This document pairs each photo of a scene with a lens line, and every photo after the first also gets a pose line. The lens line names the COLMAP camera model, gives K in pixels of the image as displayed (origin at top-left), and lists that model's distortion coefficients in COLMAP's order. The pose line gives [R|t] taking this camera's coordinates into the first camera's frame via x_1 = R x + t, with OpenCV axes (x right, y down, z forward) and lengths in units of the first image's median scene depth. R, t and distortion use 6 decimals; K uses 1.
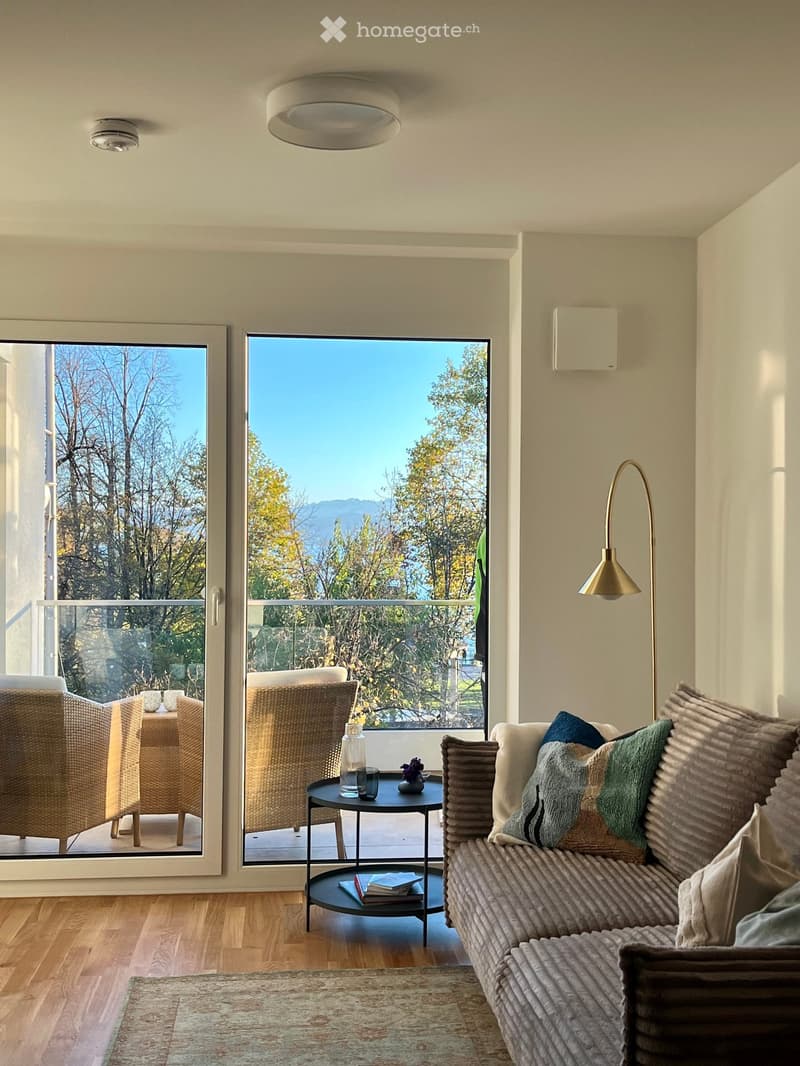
lens RADIAL K [[1228.5, 0, 400.0], [0, 1228.5, 533.0], [0, 0, 1]] dist [0.003753, -0.000707]
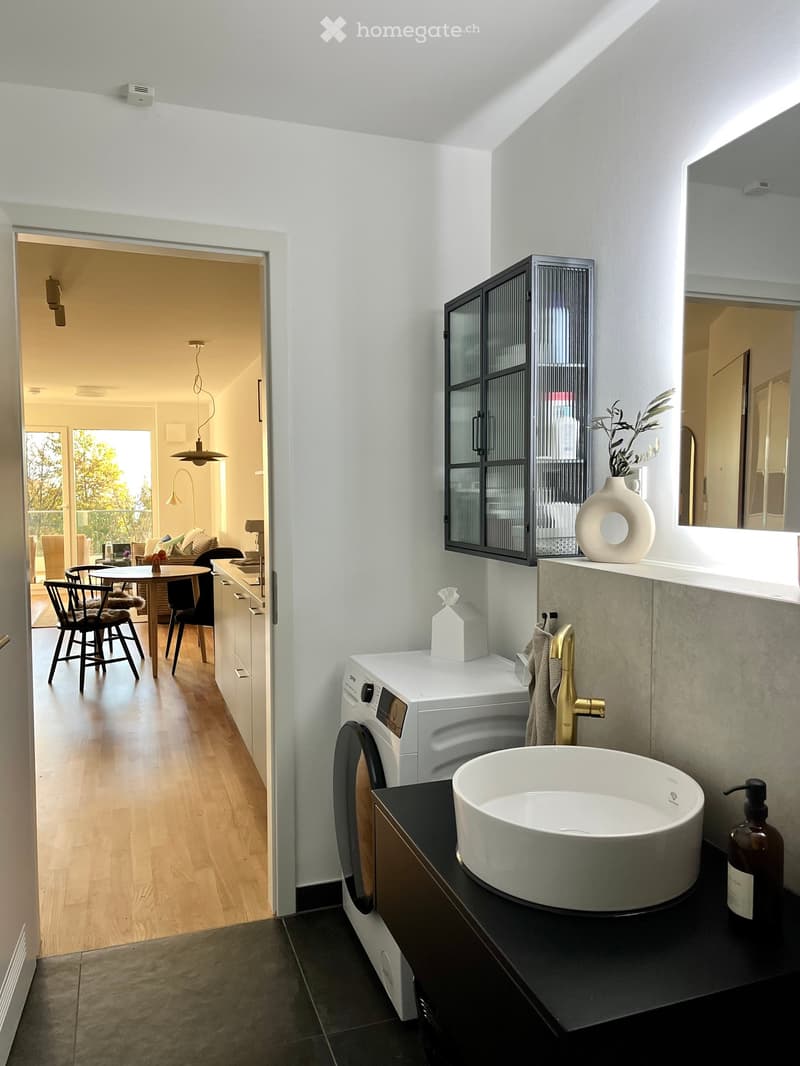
lens RADIAL K [[803.7, 0, 400.0], [0, 803.7, 533.0], [0, 0, 1]] dist [-0.003452, -0.001942]
pose [[0.971865, -0.019504, 0.234730, 0.019964], [0.004185, 0.997838, 0.065586, -0.001590], [-0.235502, -0.062758, 0.969846, -0.121631]]
